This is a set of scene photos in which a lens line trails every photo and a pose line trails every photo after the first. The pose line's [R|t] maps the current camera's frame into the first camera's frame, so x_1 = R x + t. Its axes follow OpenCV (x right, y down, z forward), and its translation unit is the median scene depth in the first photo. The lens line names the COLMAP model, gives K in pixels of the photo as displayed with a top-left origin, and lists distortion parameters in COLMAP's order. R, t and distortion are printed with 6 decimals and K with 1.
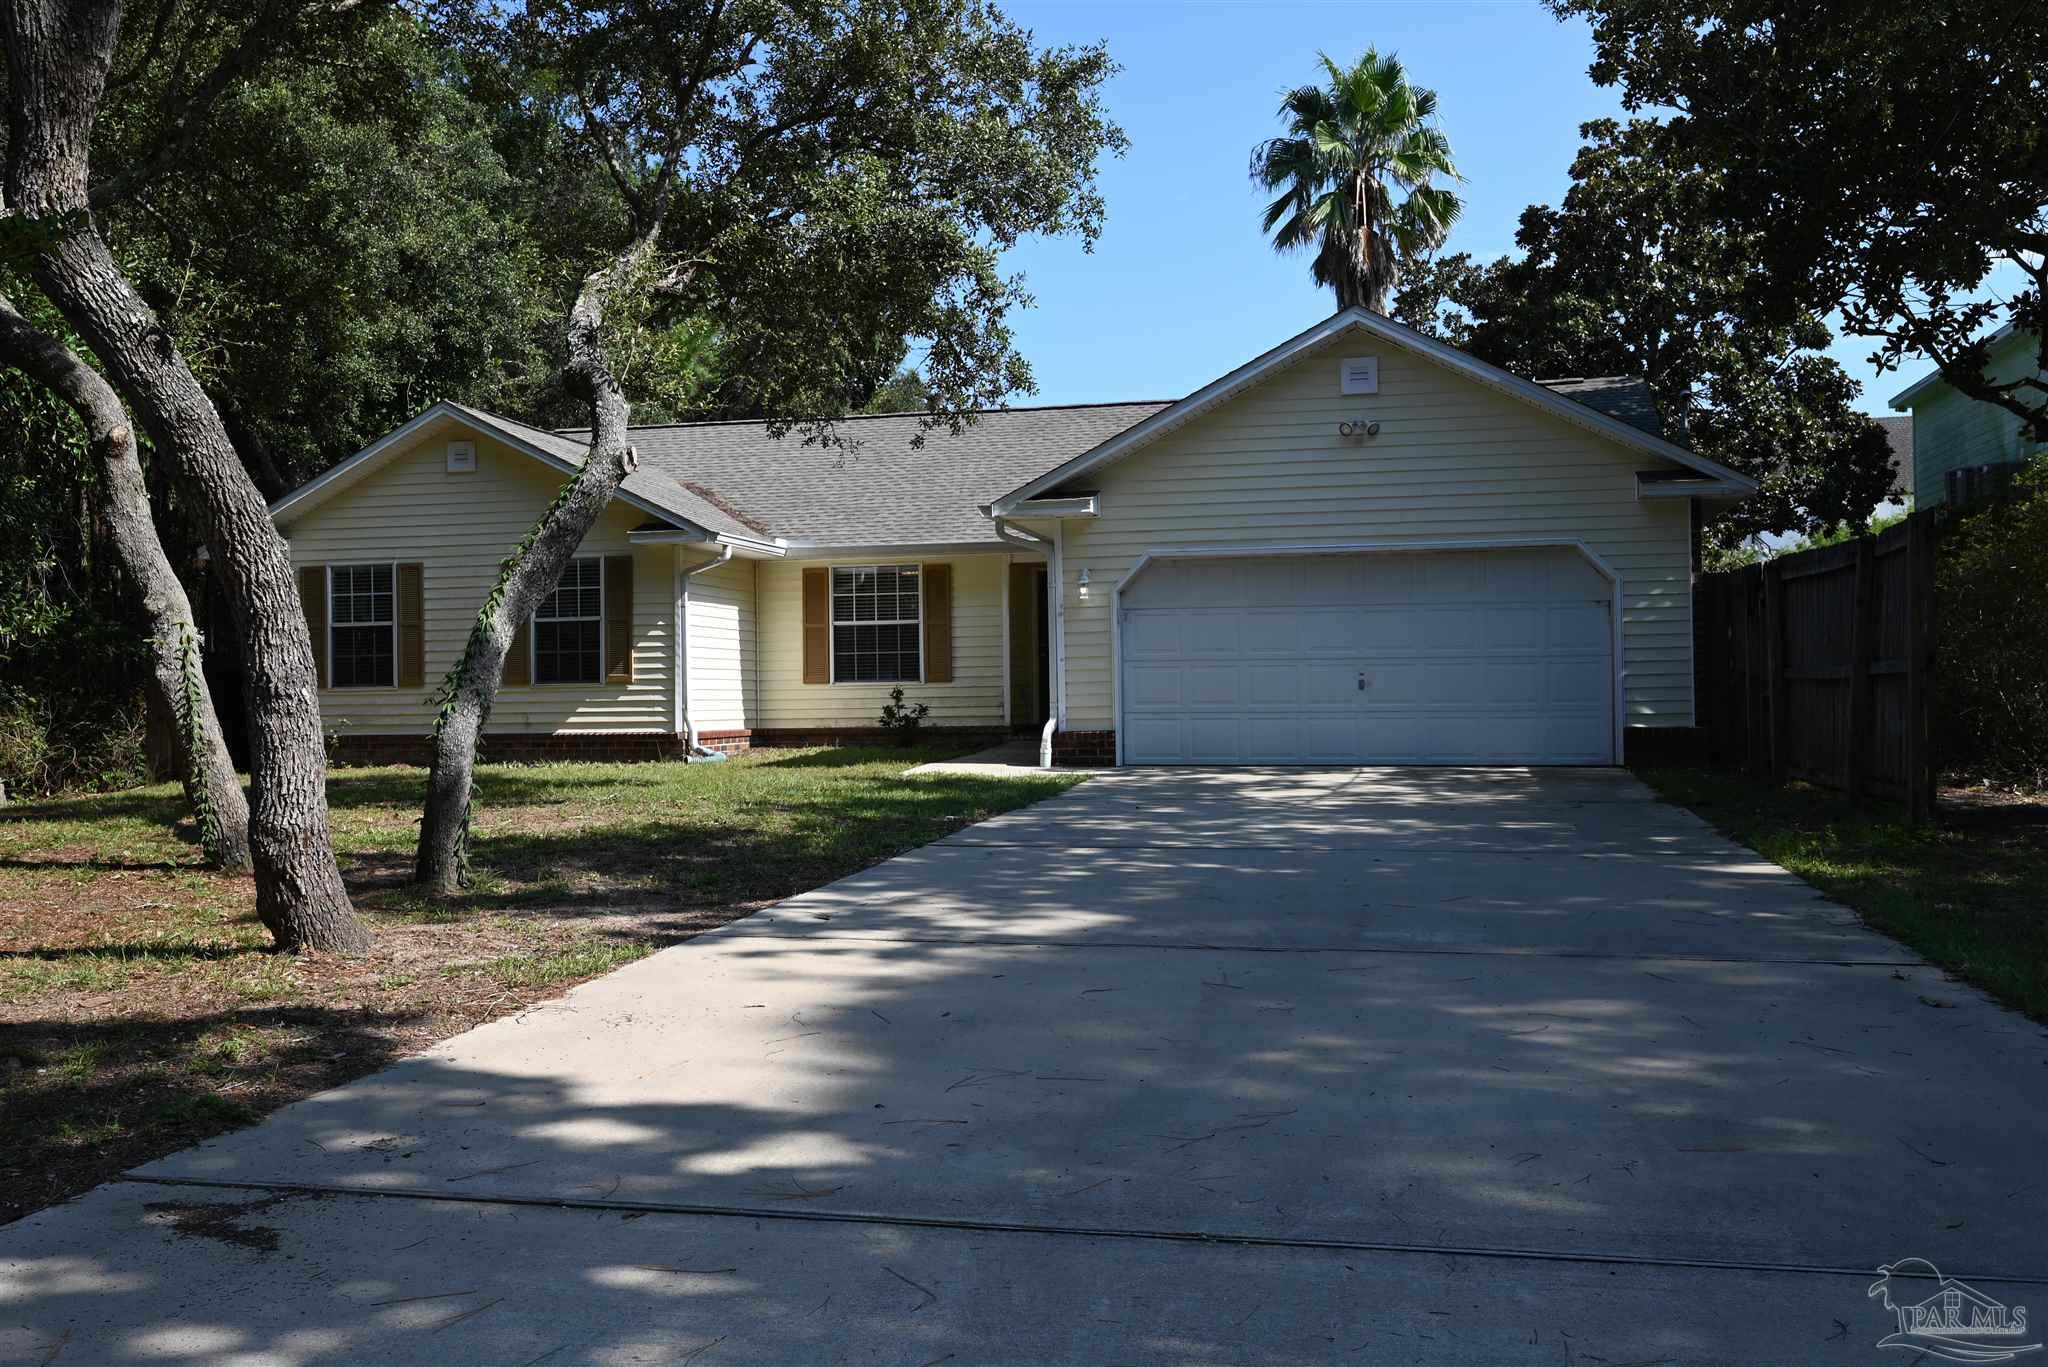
lens RADIAL K [[1723.6, 0, 1024.0], [0, 1723.6, 683.5], [0, 0, 1]] dist [0.003429, -0.007371]
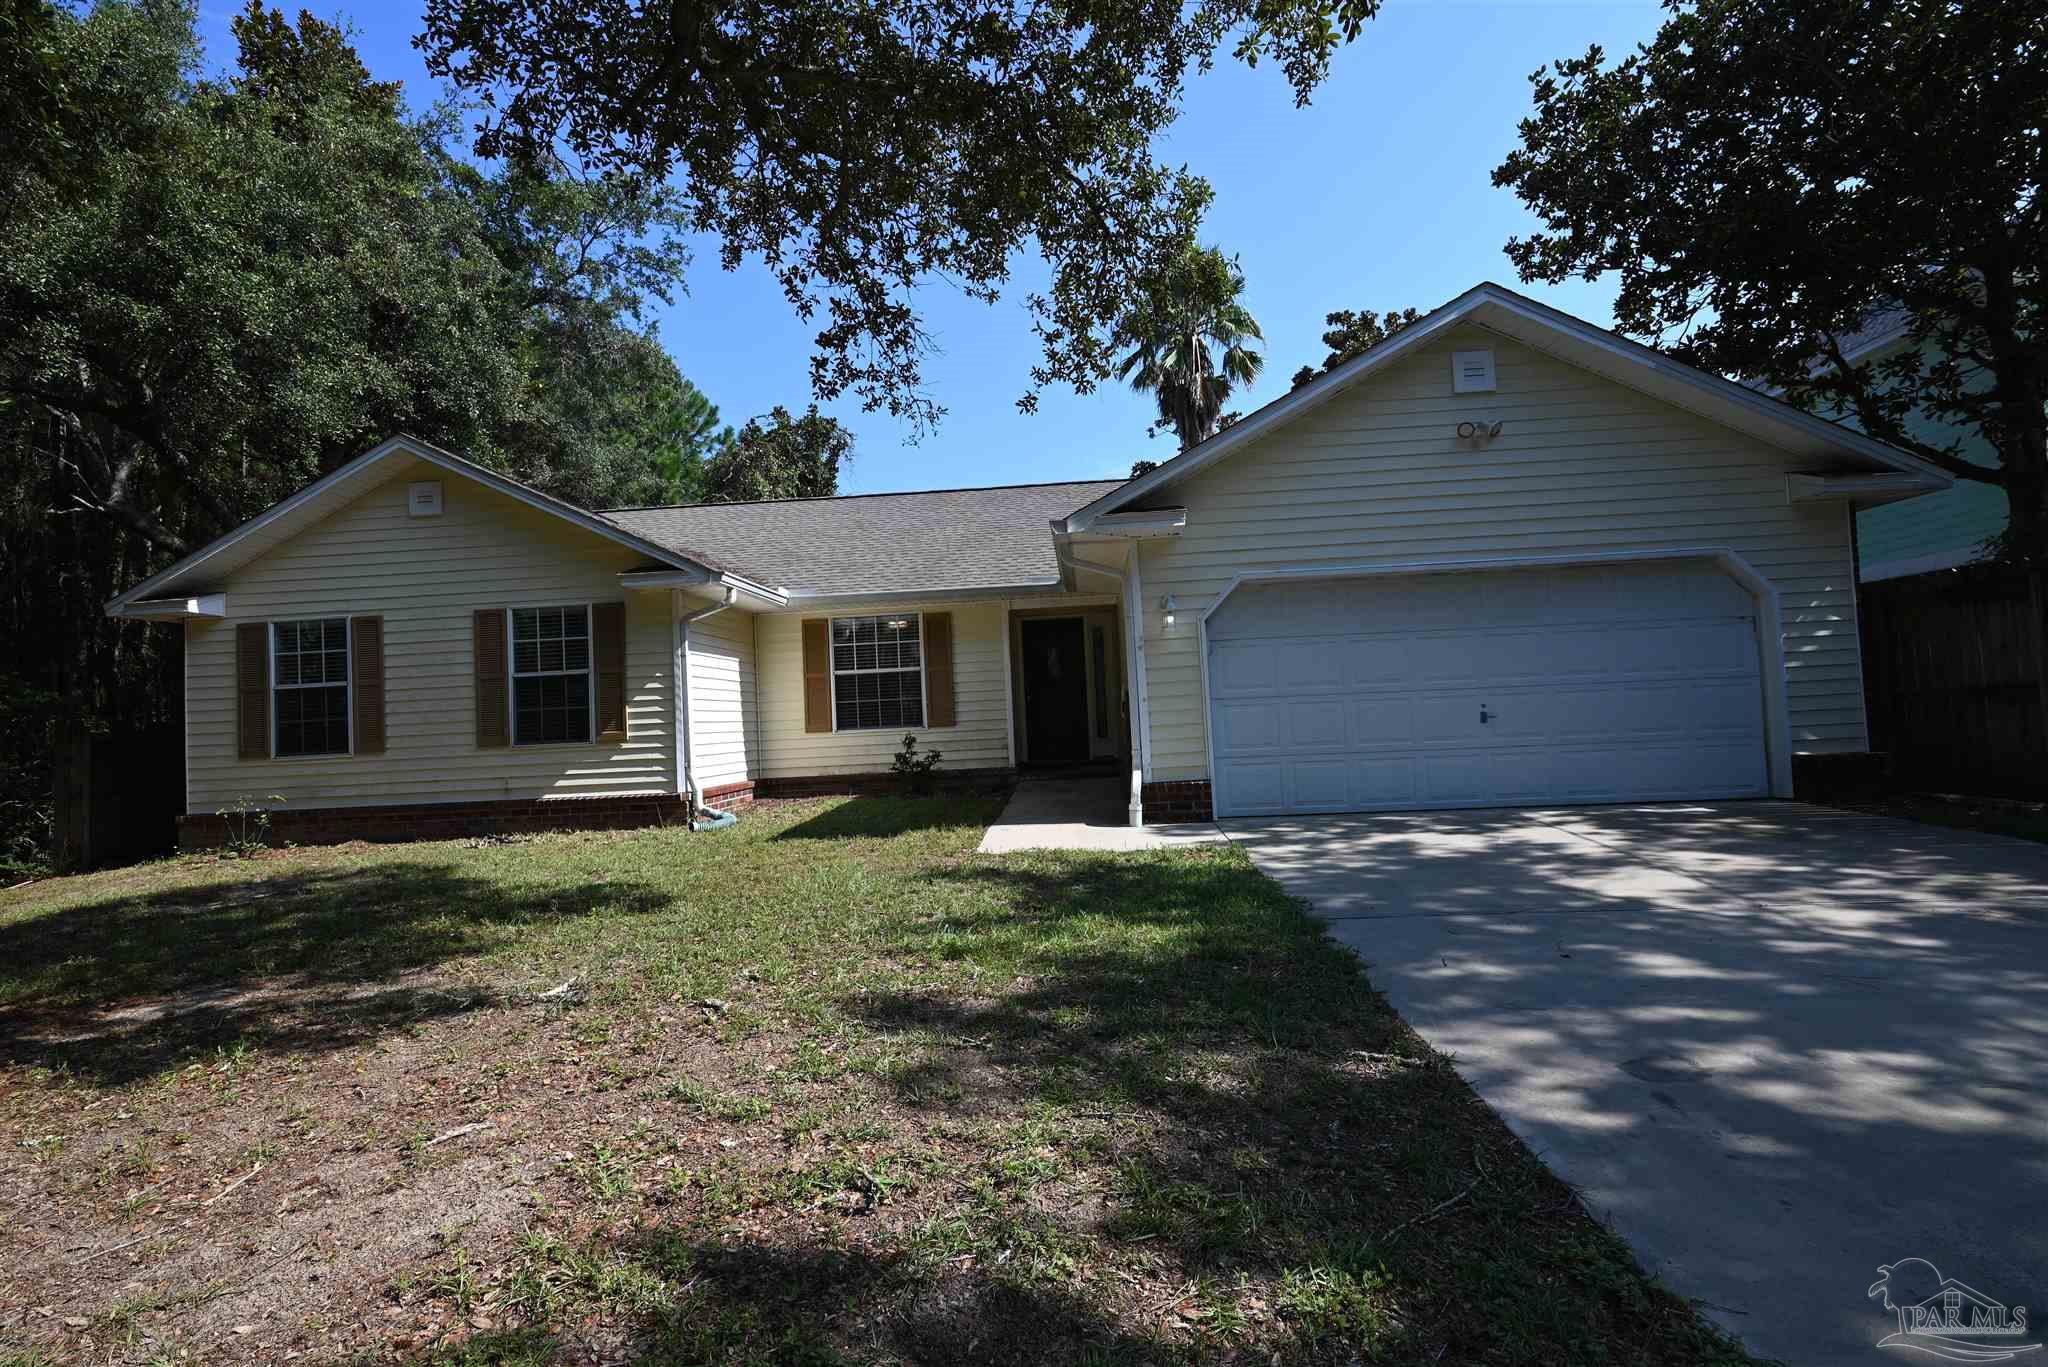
lens RADIAL K [[962.3, 0, 1024.0], [0, 962.3, 683.5], [0, 0, 1]] dist [-0.000657, -0.000082]
pose [[0.986923, -0.027804, 0.158777, -0.099604], [0.033107, 0.998976, -0.030849, -0.007918], [-0.157757, 0.035702, 0.986832, 0.461746]]
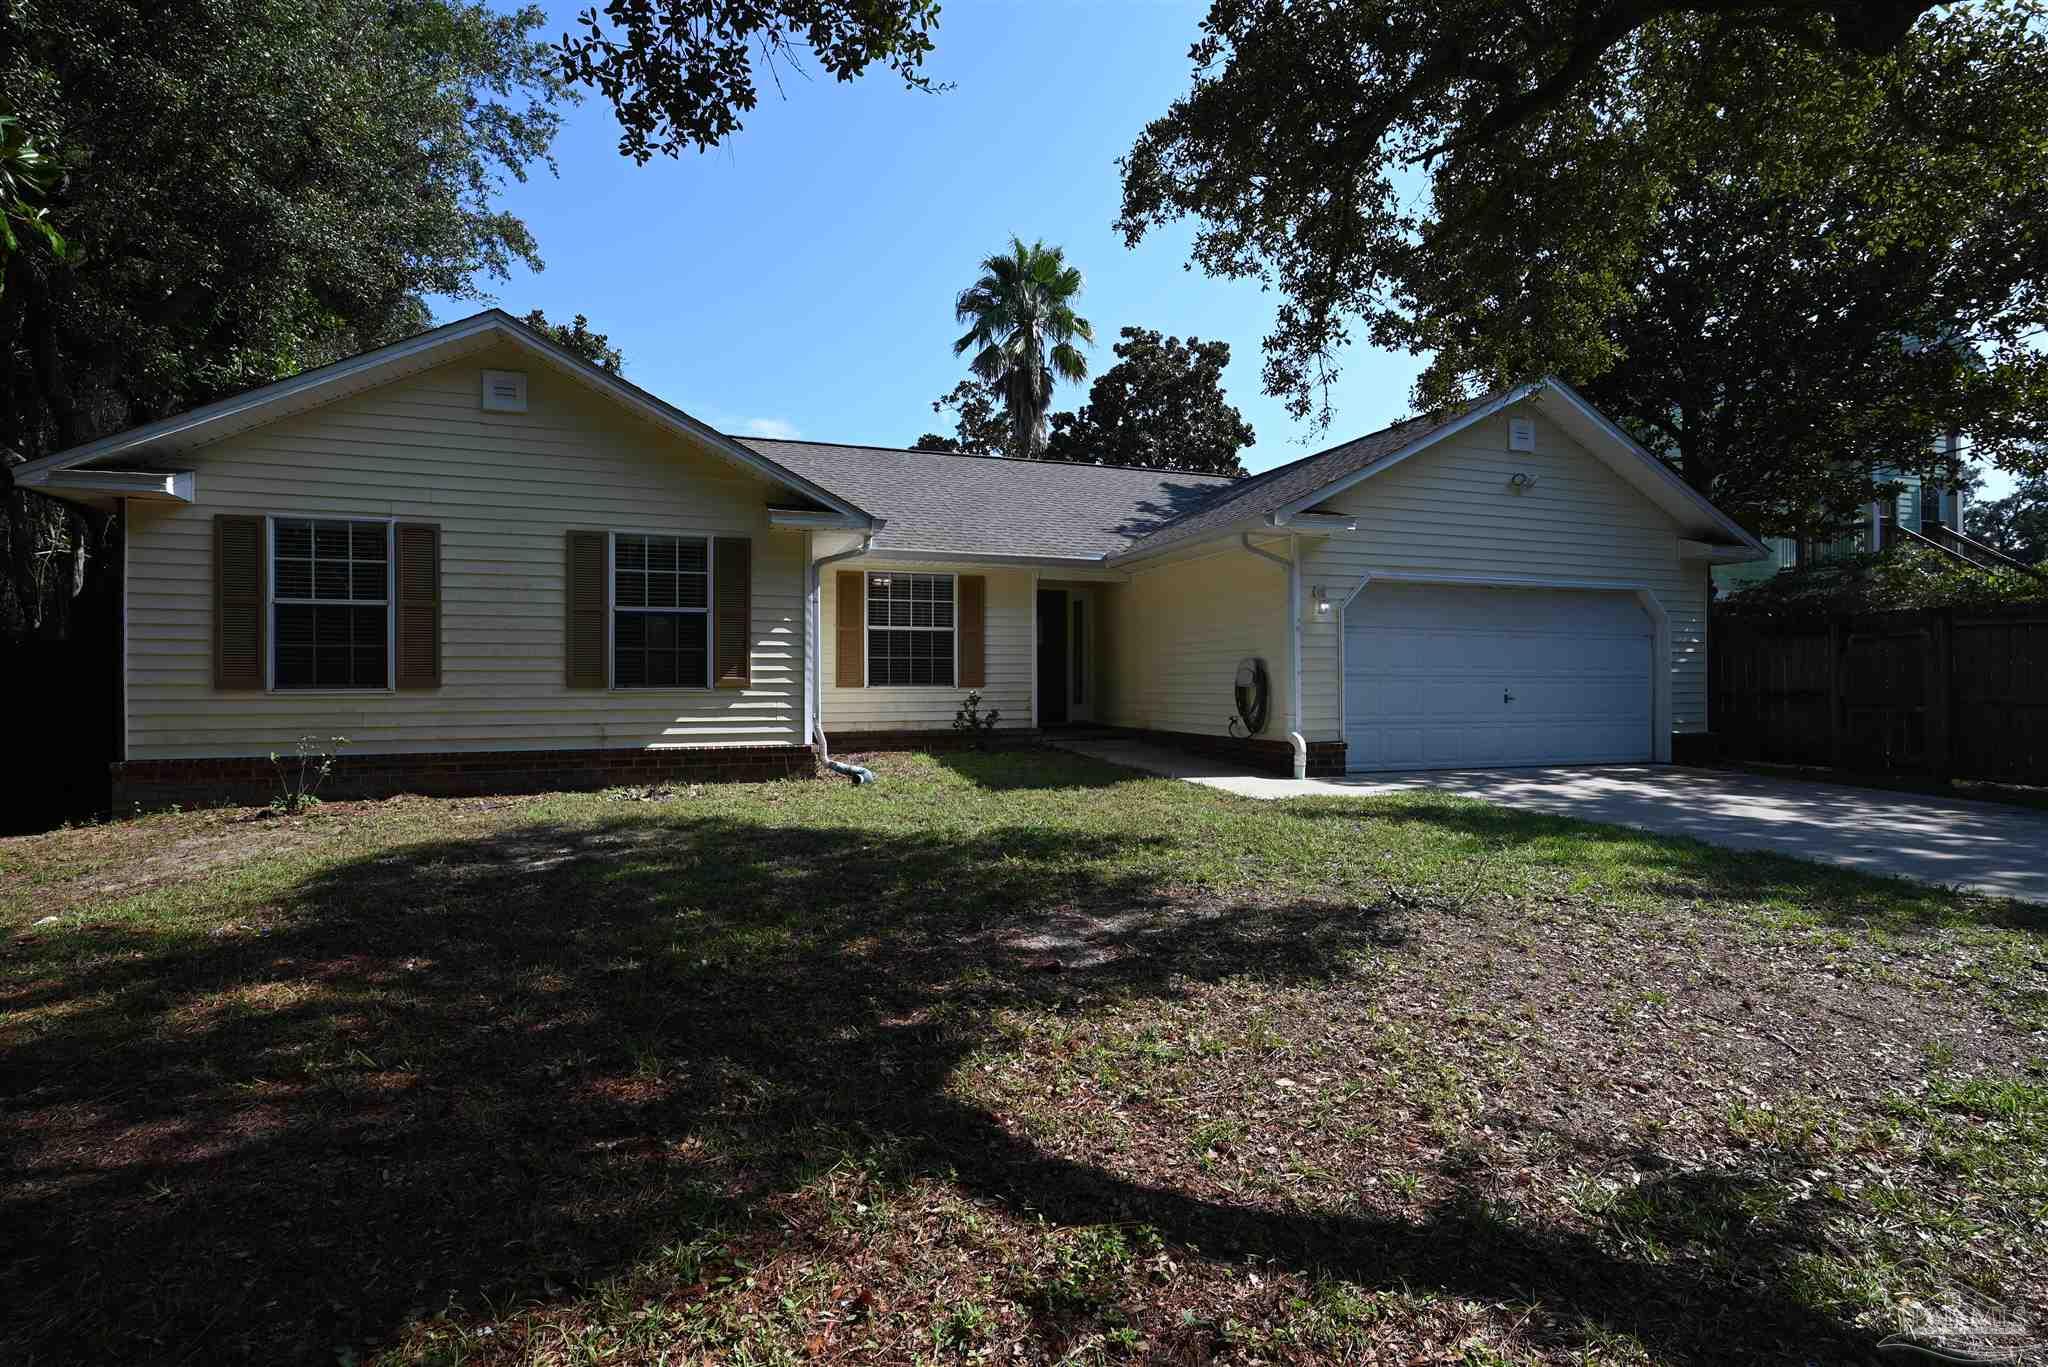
lens RADIAL K [[962.3, 0, 1024.0], [0, 962.3, 683.5], [0, 0, 1]] dist [-0.000657, -0.000082]
pose [[0.846998, 0.010100, 0.531500, -0.365682], [-0.014682, 0.999883, 0.004396, -0.006538], [-0.531393, -0.011527, 0.847047, 0.523658]]
